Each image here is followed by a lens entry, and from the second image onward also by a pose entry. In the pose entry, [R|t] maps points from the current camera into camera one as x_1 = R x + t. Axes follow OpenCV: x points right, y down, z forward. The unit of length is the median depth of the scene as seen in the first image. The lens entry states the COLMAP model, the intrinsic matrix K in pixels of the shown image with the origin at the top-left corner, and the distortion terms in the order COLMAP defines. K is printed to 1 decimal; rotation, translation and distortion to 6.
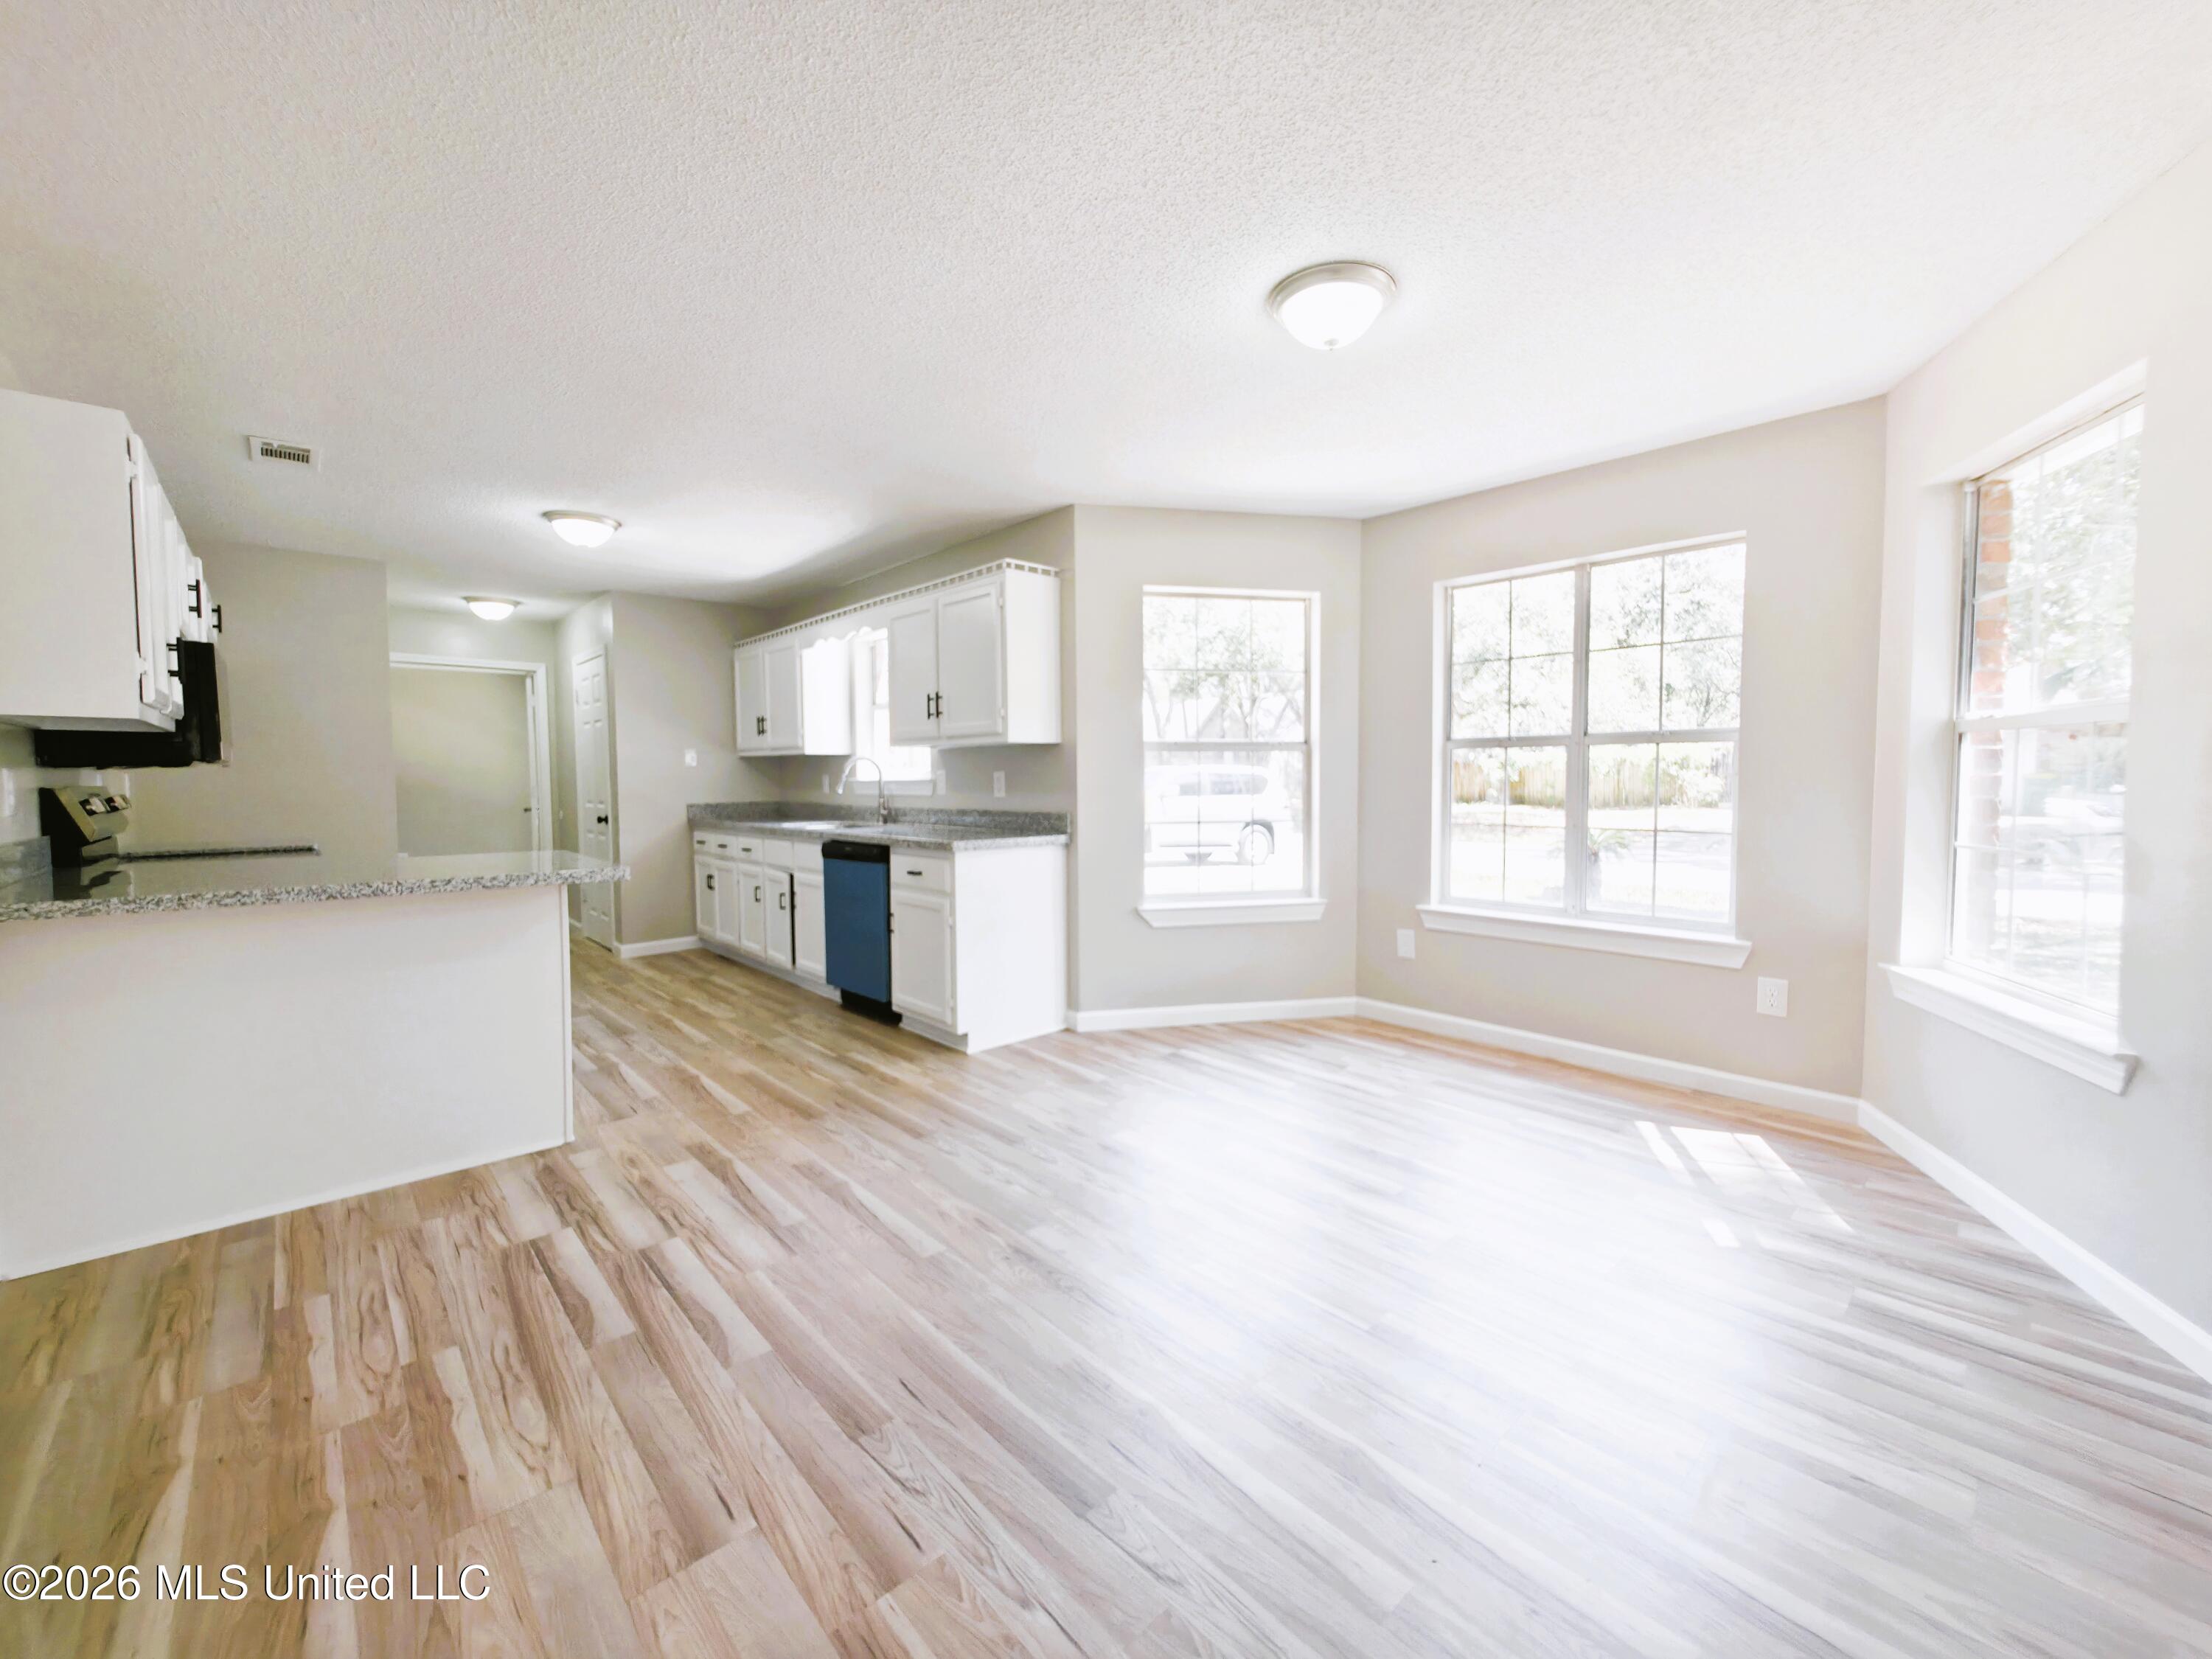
lens RADIAL K [[891.4, 0, 1110.8], [0, 891.4, 817.4], [0, 0, 1]] dist [0.000784, -0.000477]
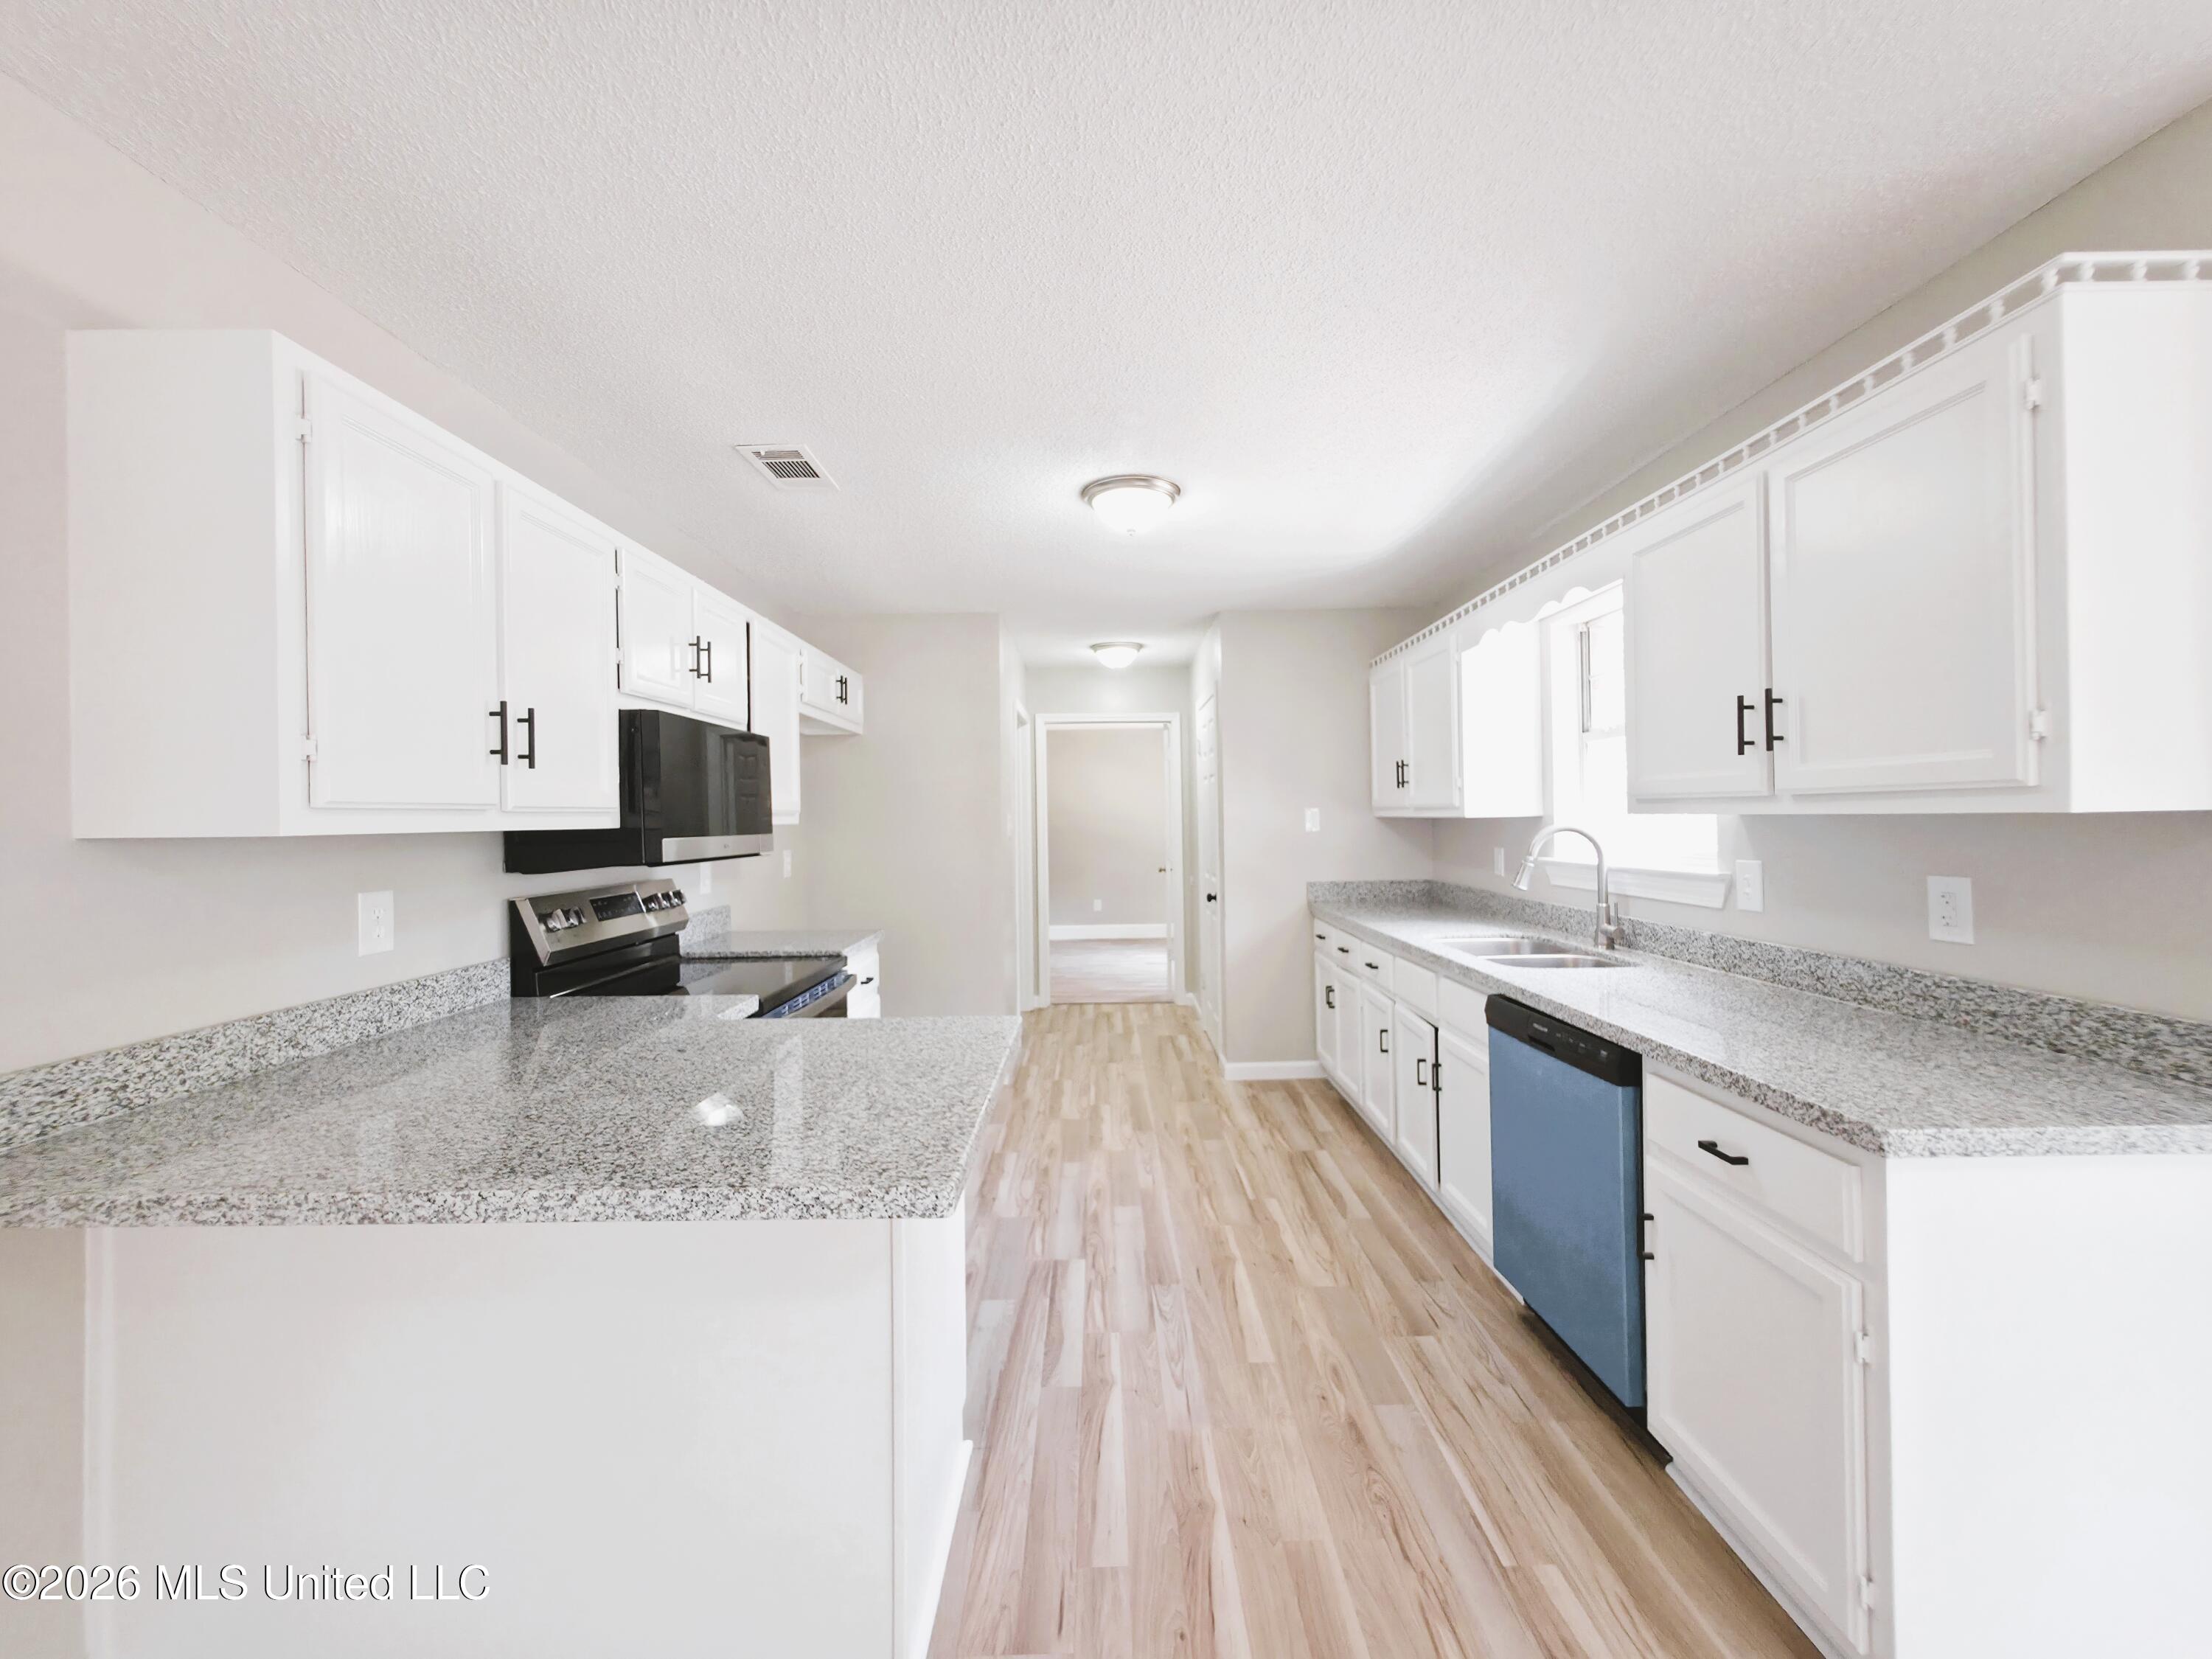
lens RADIAL K [[891.4, 0, 1110.8], [0, 891.4, 817.4], [0, 0, 1]] dist [0.000784, -0.000477]
pose [[0.745733, -0.006288, -0.666215, -0.127238], [-0.020343, 0.999274, -0.032203, -0.052454], [0.665934, 0.037567, 0.745064, 0.419795]]
